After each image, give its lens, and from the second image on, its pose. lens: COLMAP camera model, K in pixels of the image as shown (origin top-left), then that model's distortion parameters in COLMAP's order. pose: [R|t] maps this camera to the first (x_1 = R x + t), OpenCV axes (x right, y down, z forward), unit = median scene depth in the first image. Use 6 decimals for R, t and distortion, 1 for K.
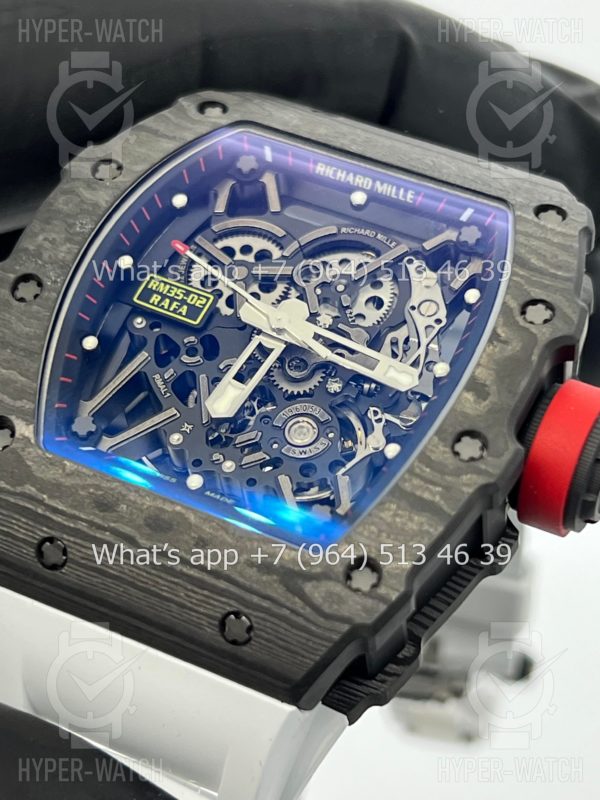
lens RADIAL K [[1910.7, 0, 261.8], [0, 1910.7, 421.4], [0, 0, 1]] dist [0.454397, -4.810021]
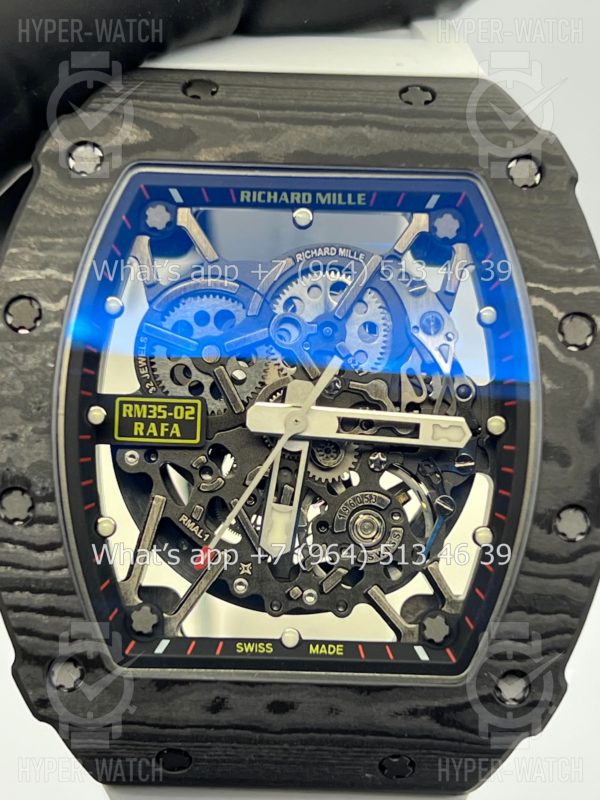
lens RADIAL K [[1910.7, 0, 261.8], [0, 1910.7, 421.4], [0, 0, 1]] dist [0.454397, -4.810021]
pose [[0.906001, -0.408793, 0.109775, -0.100824], [0.309465, 0.816669, 0.487117, -0.481155], [-0.288780, -0.407357, 0.866410, 0.235007]]
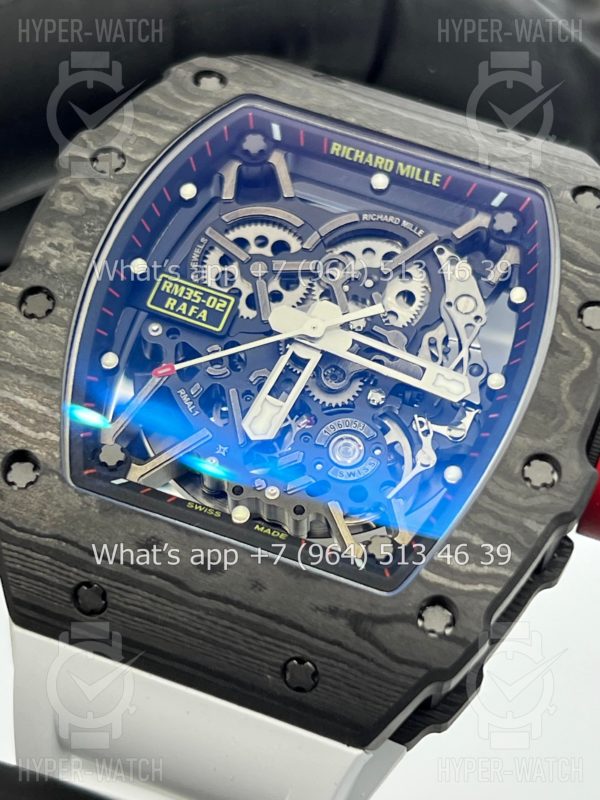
lens RADIAL K [[1910.7, 0, 261.8], [0, 1910.7, 421.4], [0, 0, 1]] dist [0.454397, -4.810021]
pose [[0.991595, -0.048254, 0.120042, -0.127722], [0.034177, 0.992581, 0.116682, -0.115390], [-0.124782, -0.111599, 0.985888, 0.081412]]
